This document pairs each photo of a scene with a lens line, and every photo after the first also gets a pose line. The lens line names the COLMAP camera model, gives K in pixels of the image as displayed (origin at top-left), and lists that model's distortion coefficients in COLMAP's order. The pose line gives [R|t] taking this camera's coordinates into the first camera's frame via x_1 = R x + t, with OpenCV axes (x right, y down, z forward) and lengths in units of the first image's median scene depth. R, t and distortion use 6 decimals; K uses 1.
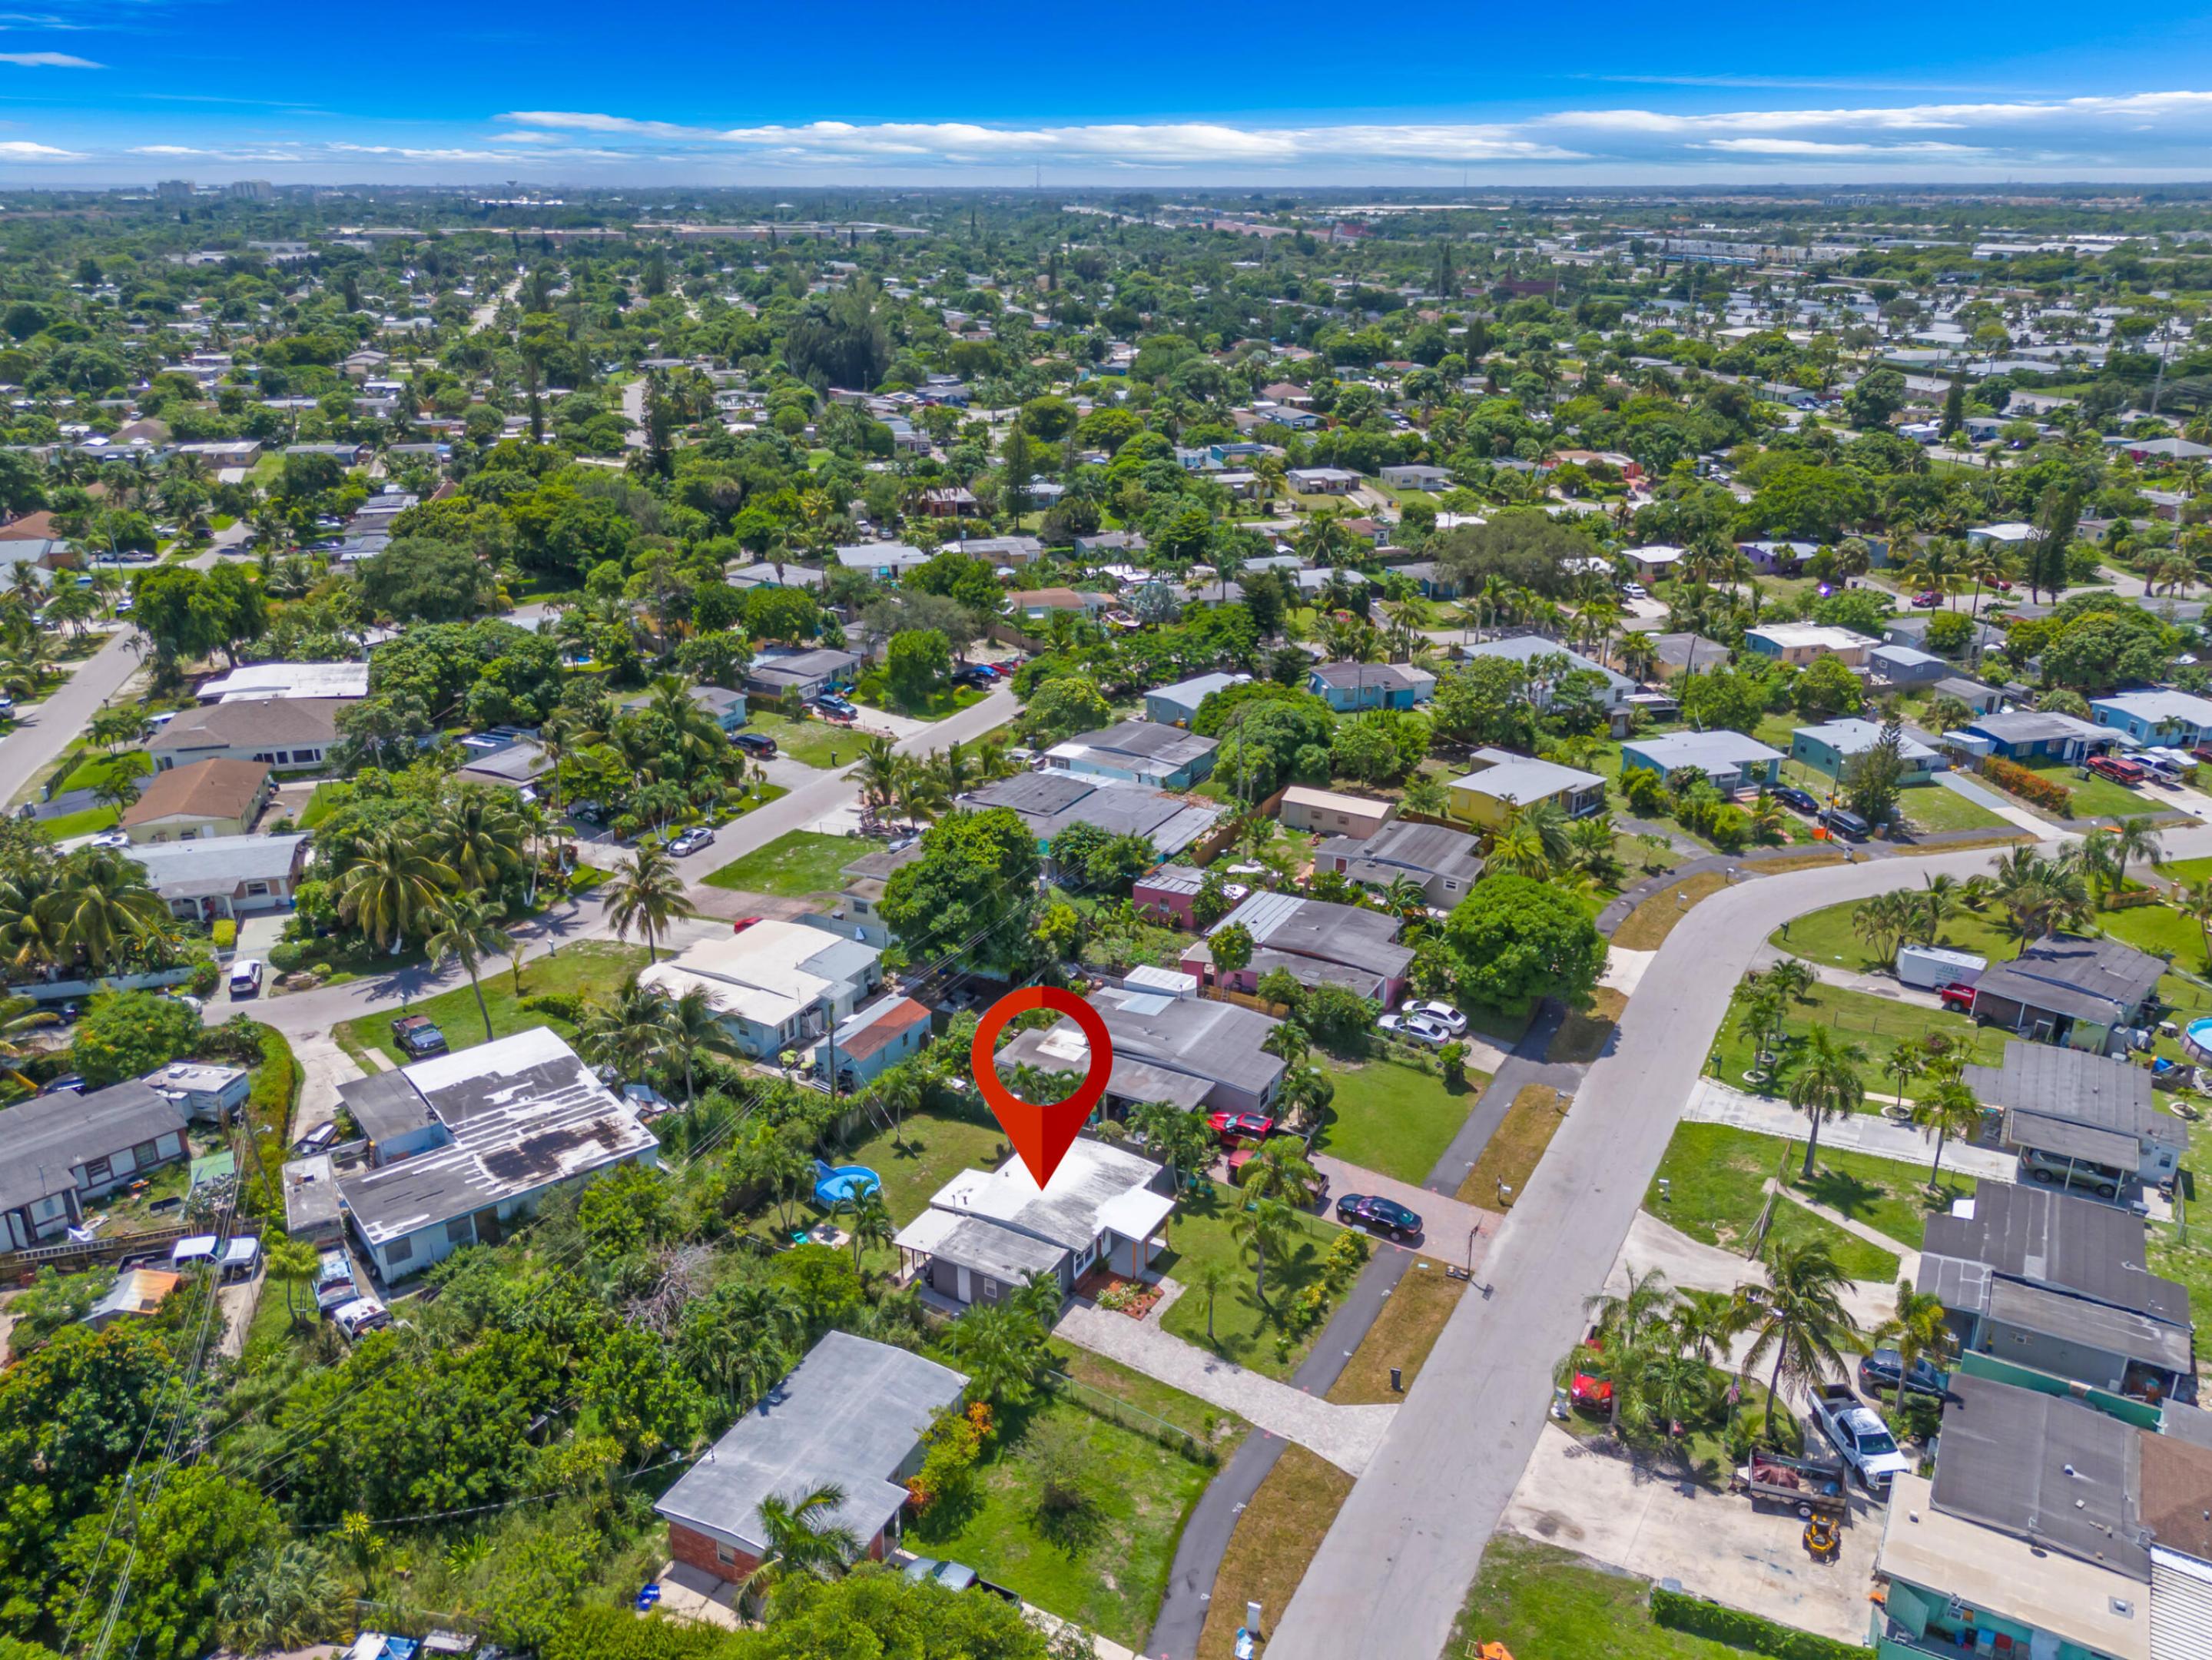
lens RADIAL K [[1623.1, 0, 1106.0], [0, 1623.1, 912.0], [0, 0, 1]] dist [0.057871, -0.006031]
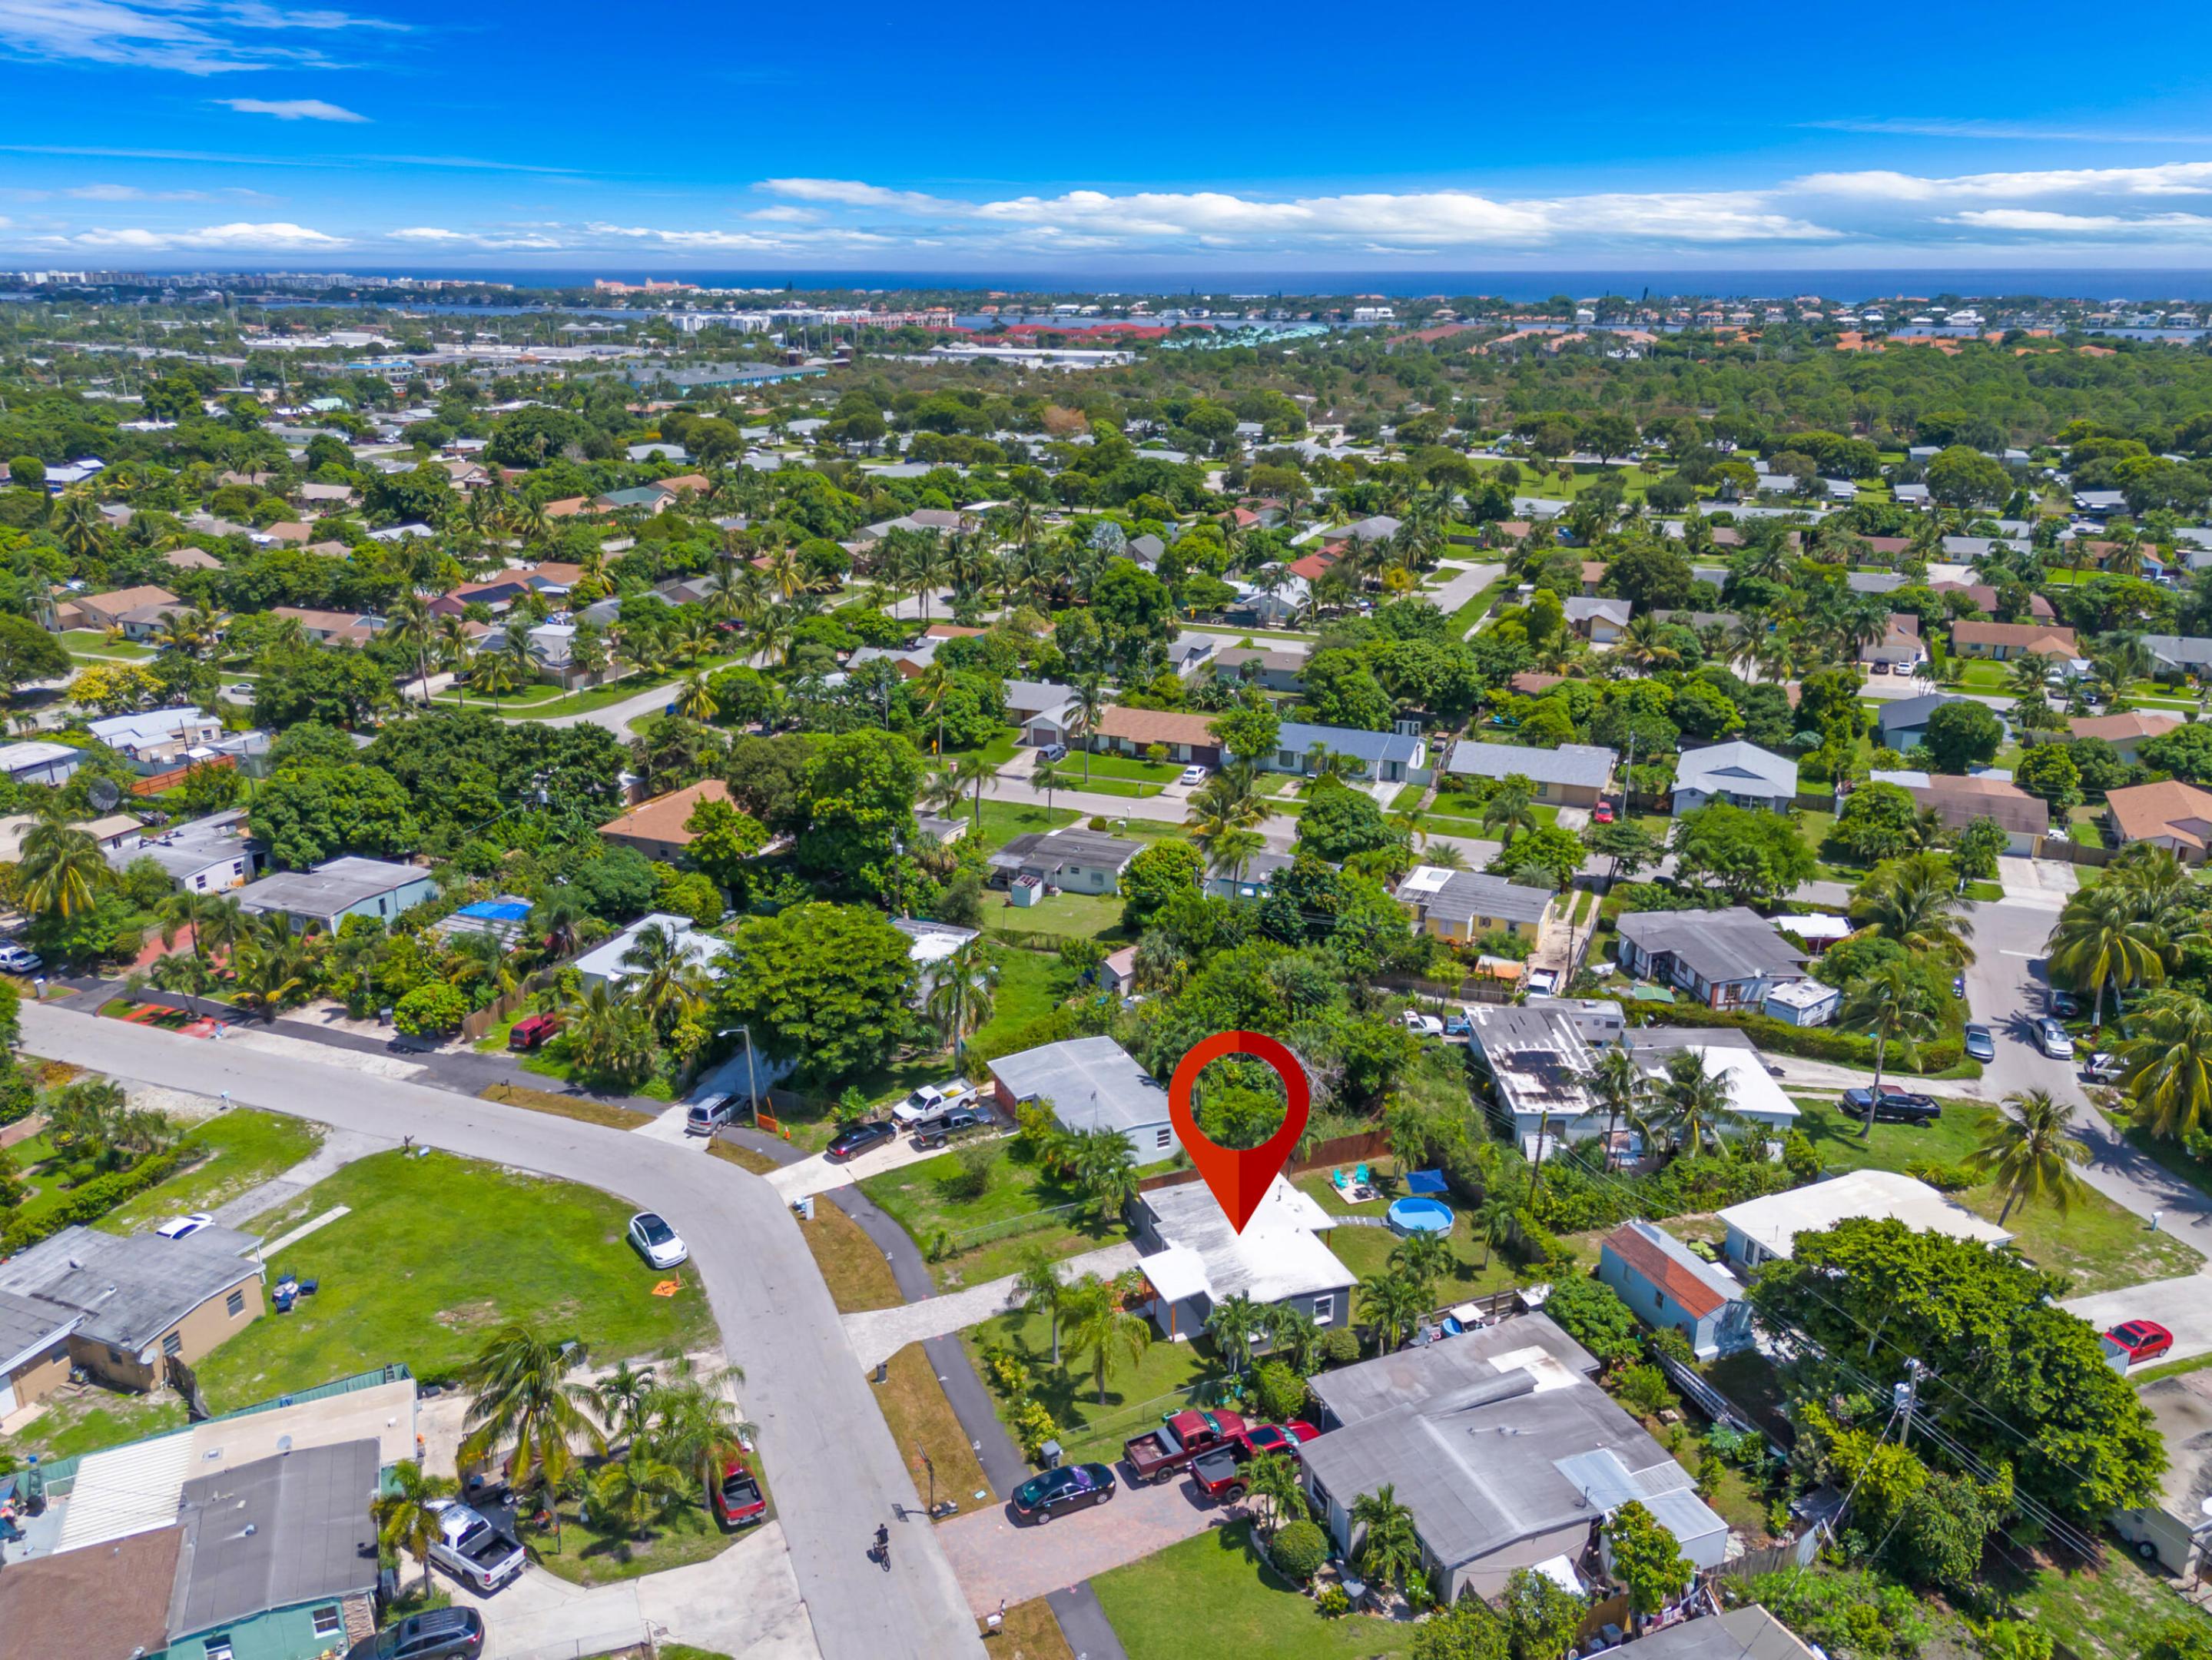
lens RADIAL K [[1599.3, 0, 1117.3], [0, 1599.3, 909.7], [0, 0, 1]] dist [0.043864, -0.003202]
pose [[-0.610499, 0.293035, -0.735814, 0.655032], [-0.329359, 0.750968, 0.572336, -0.498766], [0.720287, 0.591758, -0.361952, 1.133009]]
